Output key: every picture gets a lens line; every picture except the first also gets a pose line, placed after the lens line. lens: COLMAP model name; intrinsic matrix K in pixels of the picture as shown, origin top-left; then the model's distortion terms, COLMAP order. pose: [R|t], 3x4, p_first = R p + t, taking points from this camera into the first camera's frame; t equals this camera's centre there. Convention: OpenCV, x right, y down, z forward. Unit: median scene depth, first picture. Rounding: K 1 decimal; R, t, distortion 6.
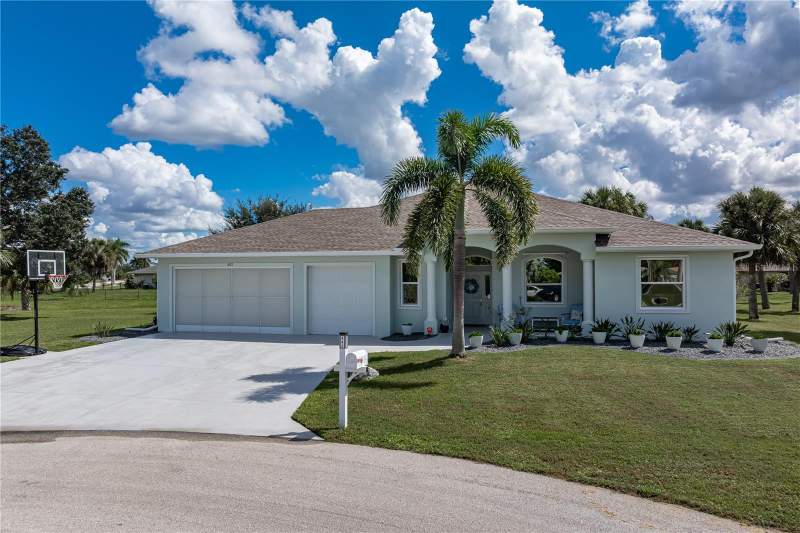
lens RADIAL K [[527.4, 0, 399.7], [0, 527.4, 290.1], [0, 0, 1]] dist [-0.019380, -0.001526]
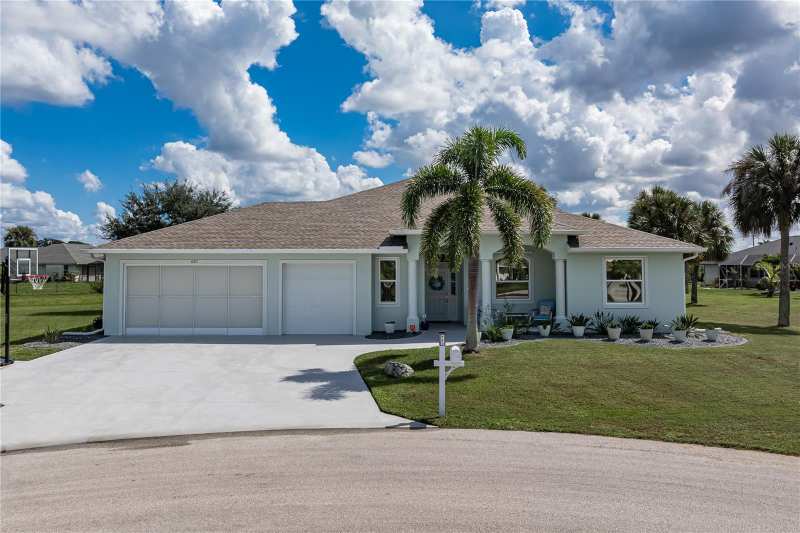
lens RADIAL K [[581.0, 0, 400.0], [0, 581.0, 266.5], [0, 0, 1]] dist [-0.010873, -0.001464]
pose [[0.976758, 0.001333, 0.214339, -0.232088], [0.004634, 0.999616, -0.027334, -0.012591], [-0.214293, 0.027692, 0.976377, -0.099049]]
